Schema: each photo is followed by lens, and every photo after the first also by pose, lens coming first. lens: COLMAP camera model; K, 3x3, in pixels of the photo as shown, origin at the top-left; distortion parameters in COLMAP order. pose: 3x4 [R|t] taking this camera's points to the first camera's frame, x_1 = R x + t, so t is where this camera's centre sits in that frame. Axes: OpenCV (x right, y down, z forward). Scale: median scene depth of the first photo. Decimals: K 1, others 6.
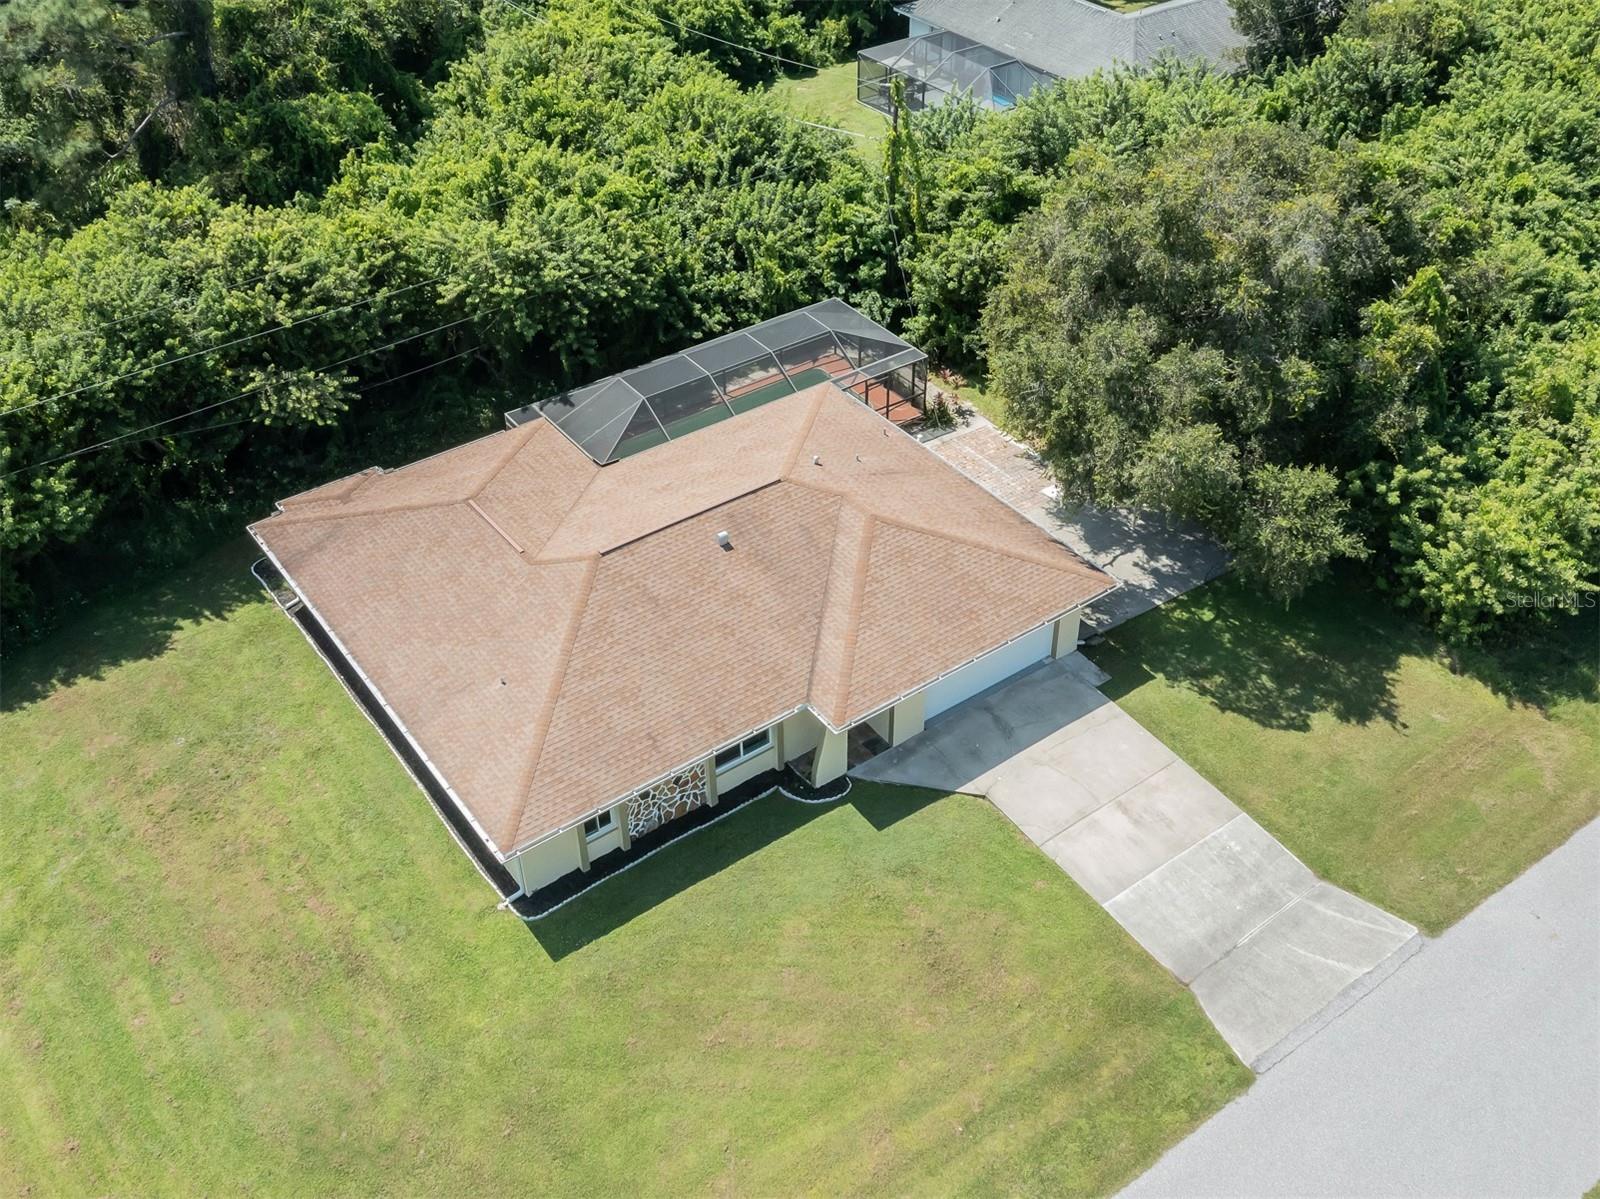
lens RADIAL K [[1505.6, 0, 800.0], [0, 1505.6, 599.5], [0, 0, 1]] dist [-0.025428, -0.012874]
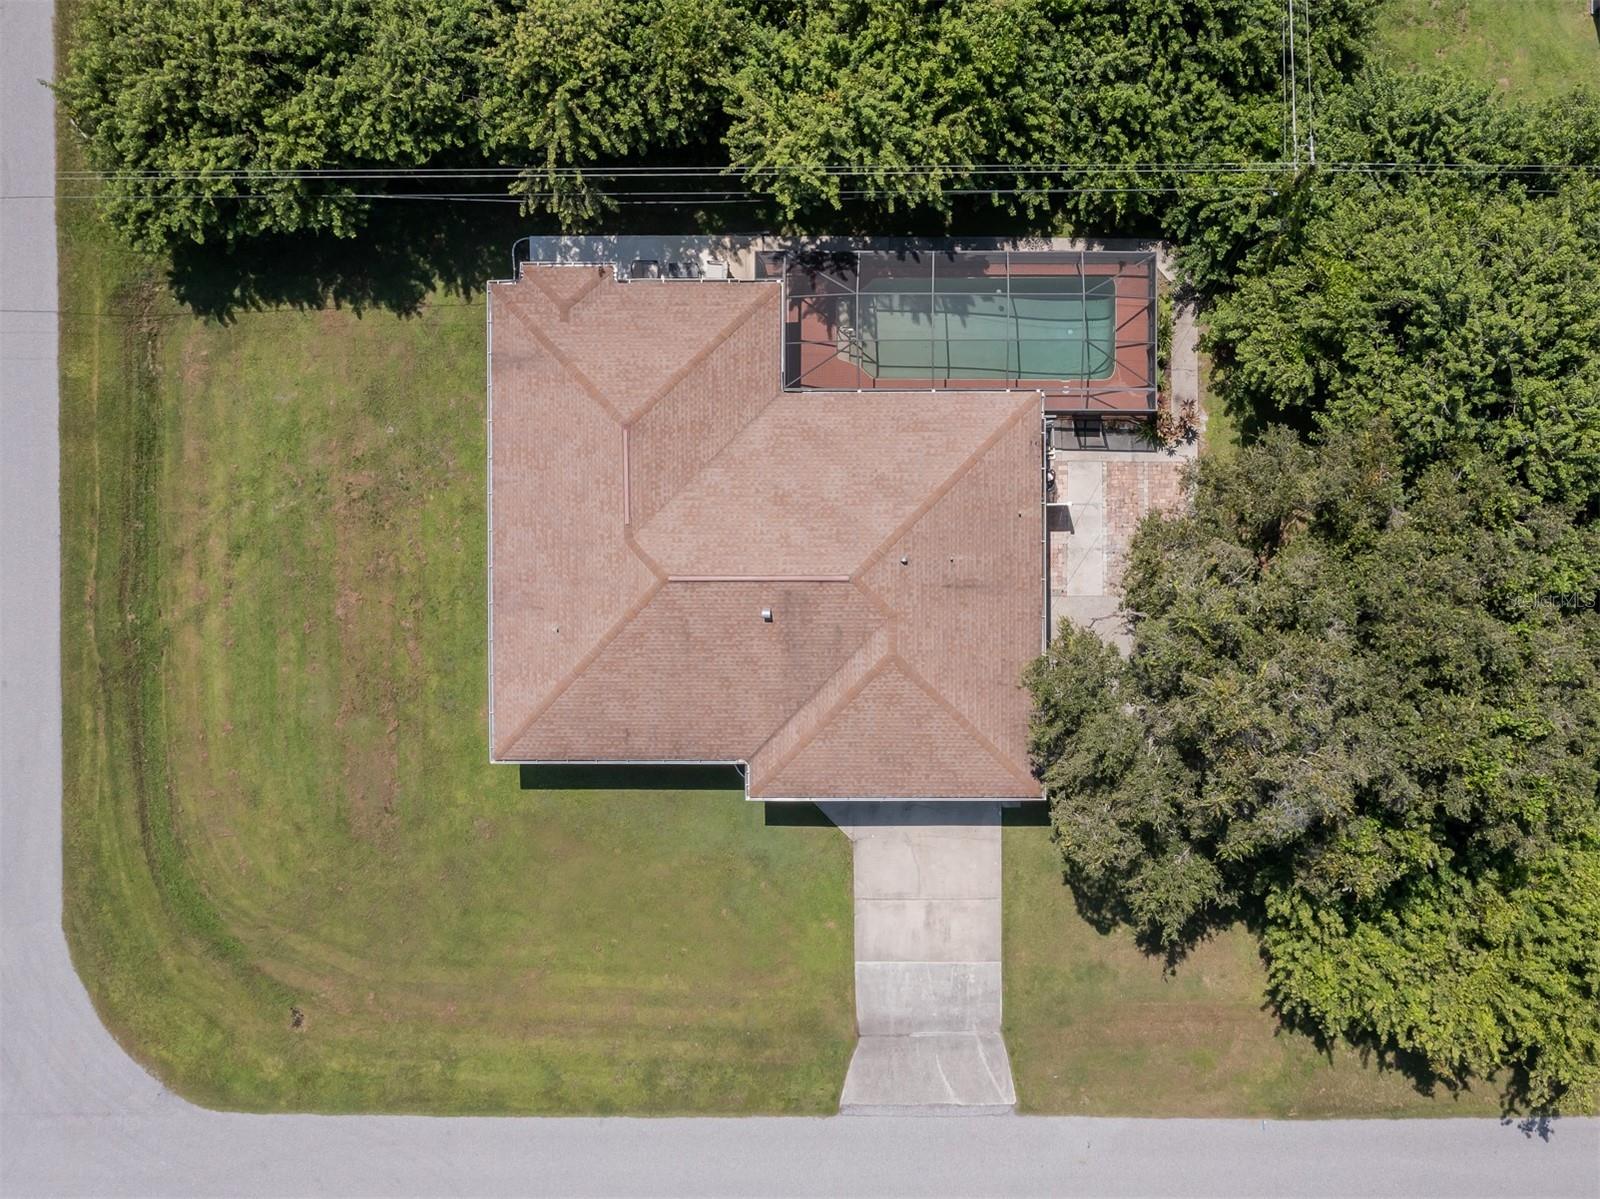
lens RADIAL K [[1460.2, 0, 868.7], [0, 1460.2, 598.4], [0, 0, 1]] dist [-0.059343, -0.000364]
pose [[0.810905, 0.585165, -0.003918, 0.012287], [-0.368746, 0.516173, 0.773040, -1.022615], [0.454379, -0.625417, 0.634345, 0.325114]]
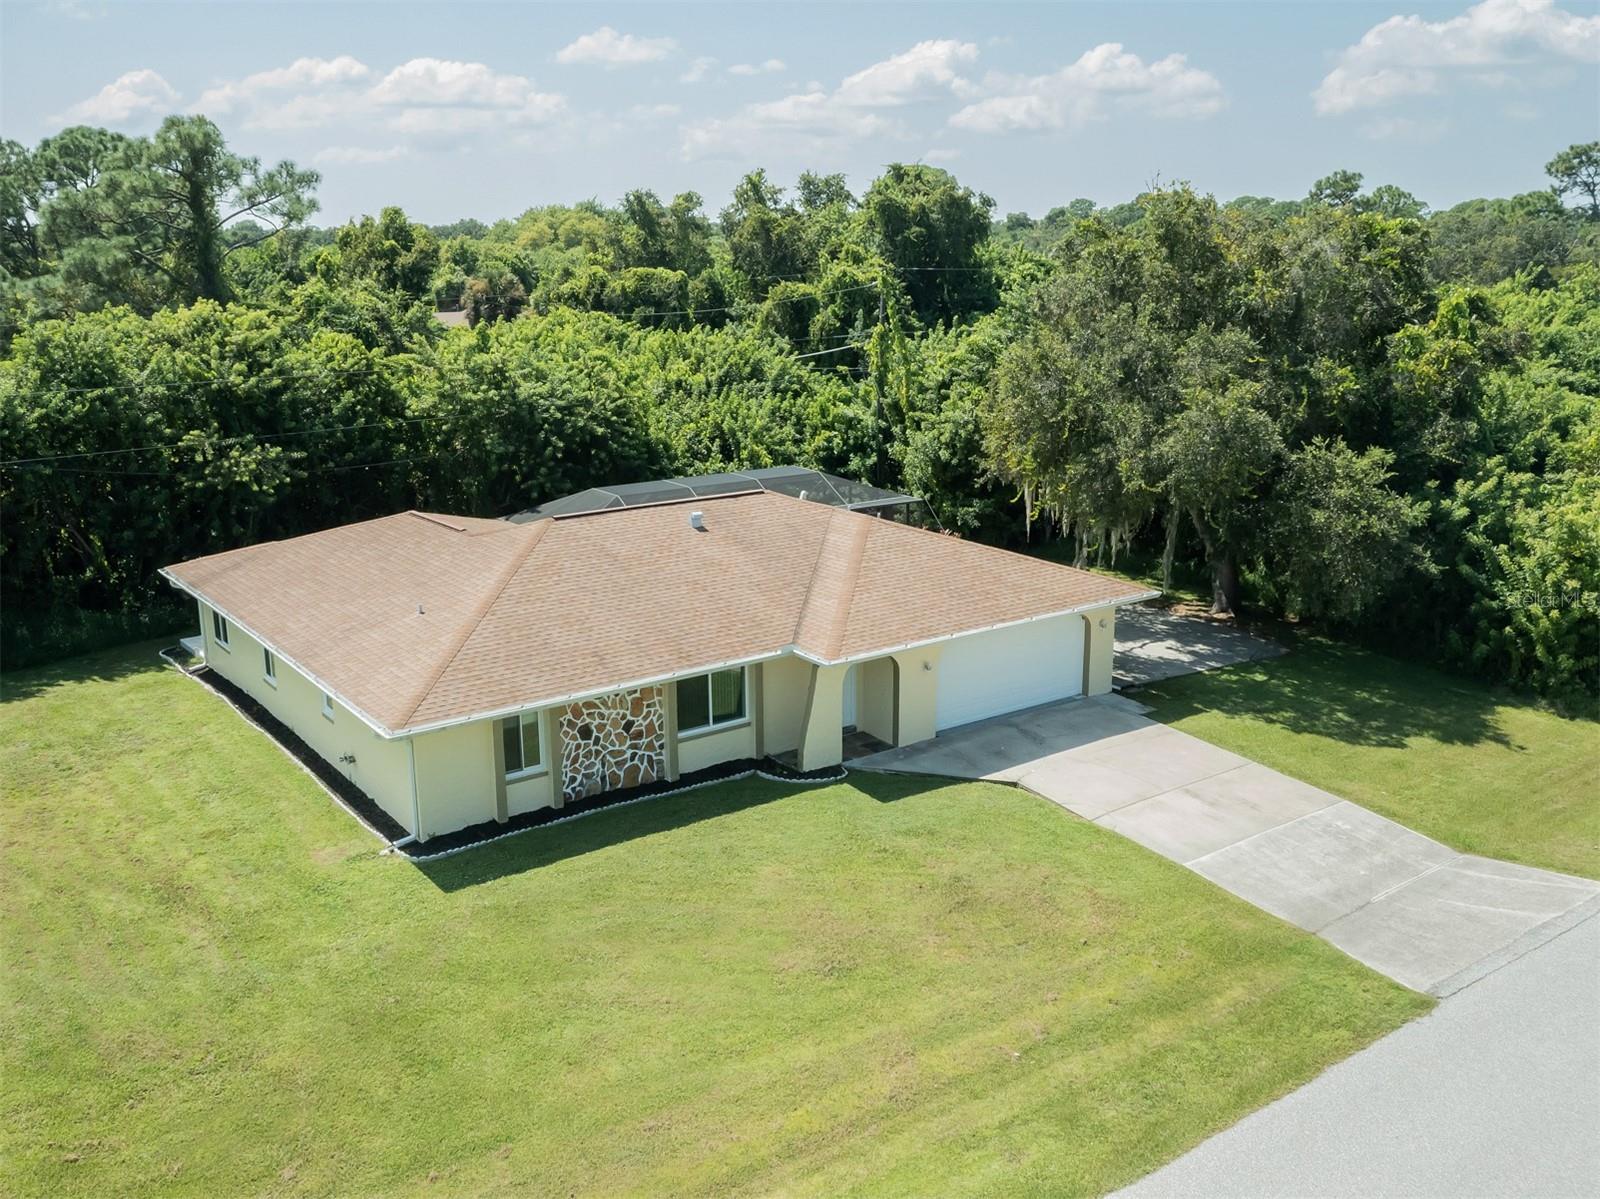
lens RADIAL K [[1434.5, 0, 790.6], [0, 1434.5, 635.6], [0, 0, 1]] dist [-0.021083, -0.010426]
pose [[0.999984, 0.005701, 0.000026, 0.003571], [-0.005217, 0.916993, -0.398869, 0.371629], [-0.002298, 0.398862, 0.917008, 0.284901]]
